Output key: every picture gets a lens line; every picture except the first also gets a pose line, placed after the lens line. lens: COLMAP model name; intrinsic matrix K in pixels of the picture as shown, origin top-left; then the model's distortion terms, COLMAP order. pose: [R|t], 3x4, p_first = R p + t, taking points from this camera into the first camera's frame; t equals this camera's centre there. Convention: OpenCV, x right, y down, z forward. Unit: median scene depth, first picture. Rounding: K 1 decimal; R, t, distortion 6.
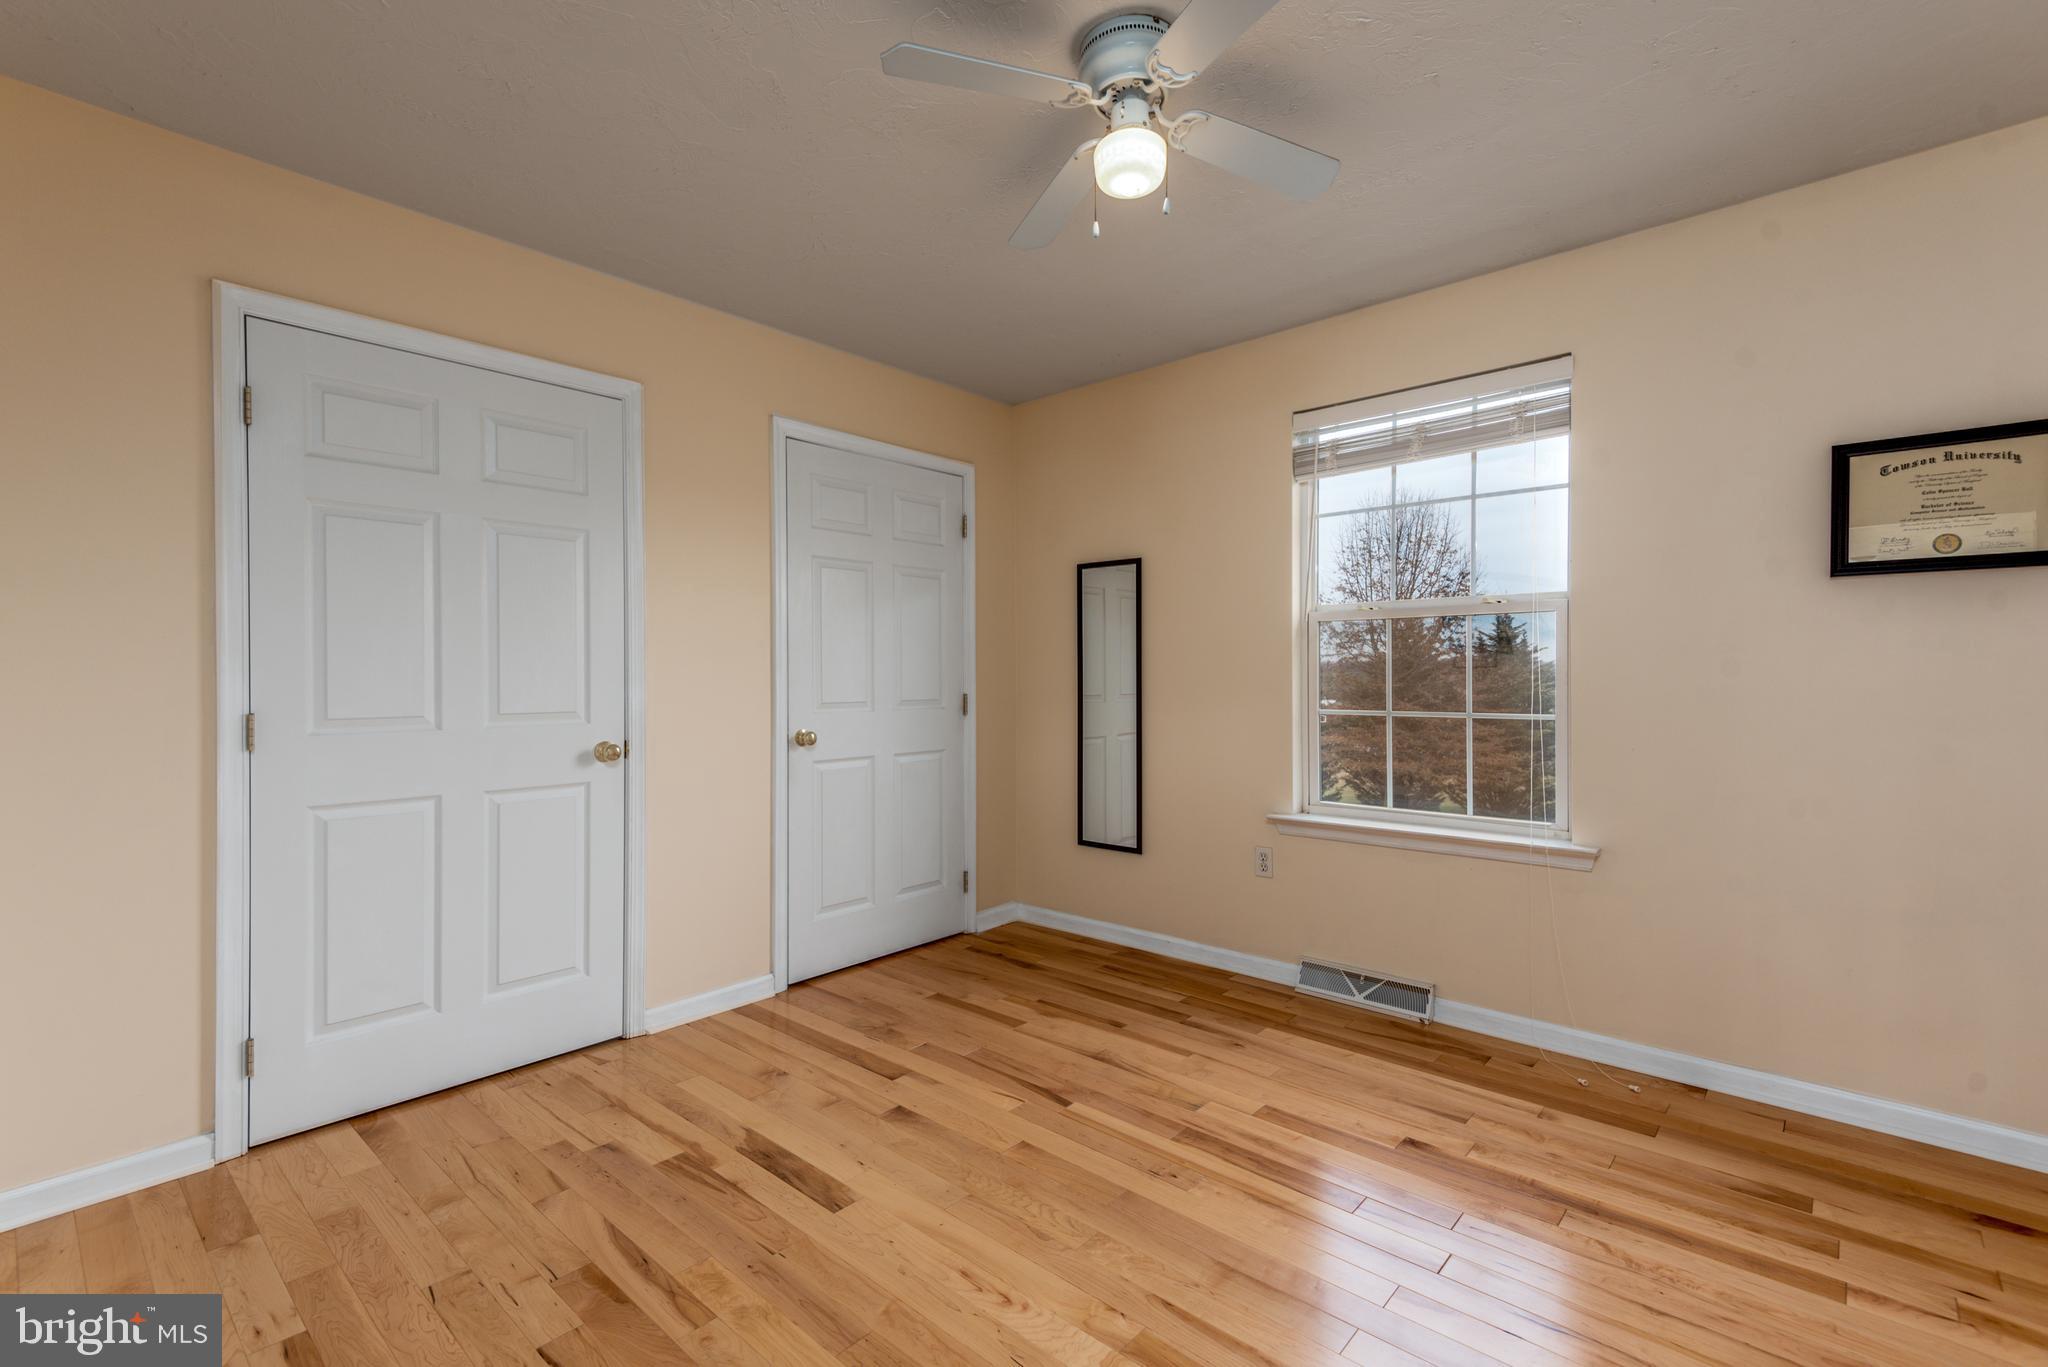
lens RADIAL K [[932.9, 0, 1004.1], [0, 932.9, 683.8], [0, 0, 1]] dist [0.019018, -0.008902]
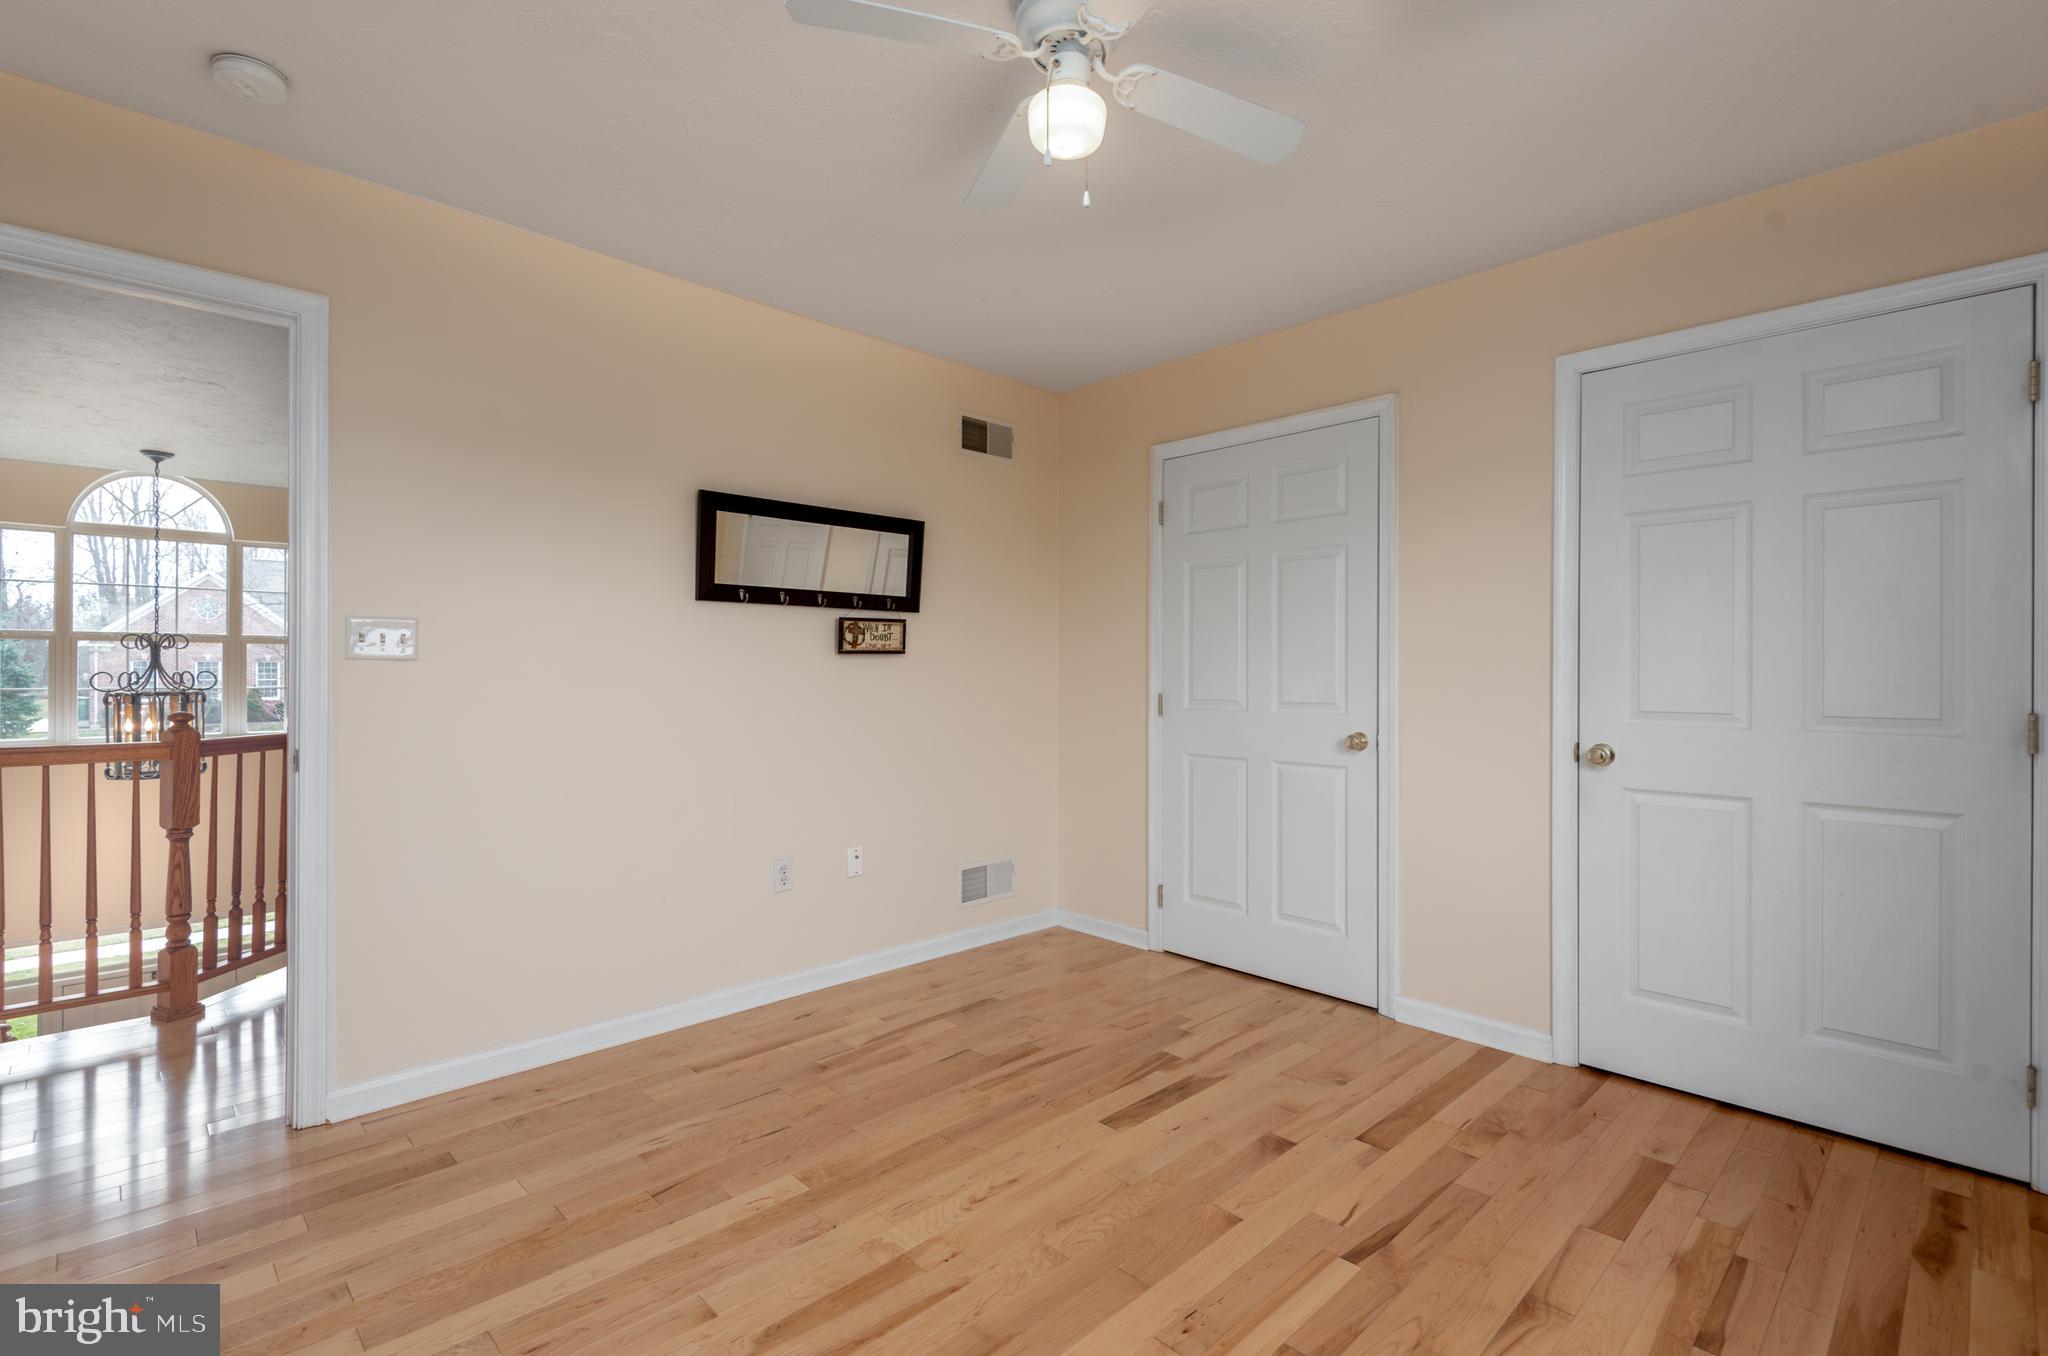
lens RADIAL K [[932.9, 0, 1011.7], [0, 932.9, 668.6], [0, 0, 1]] dist [0.019018, -0.008902]
pose [[-0.081772, -0.000338, -0.996651, 0.763822], [-0.011951, 0.999928, 0.000641, -0.009929], [0.996579, 0.011964, -0.081770, 0.734477]]
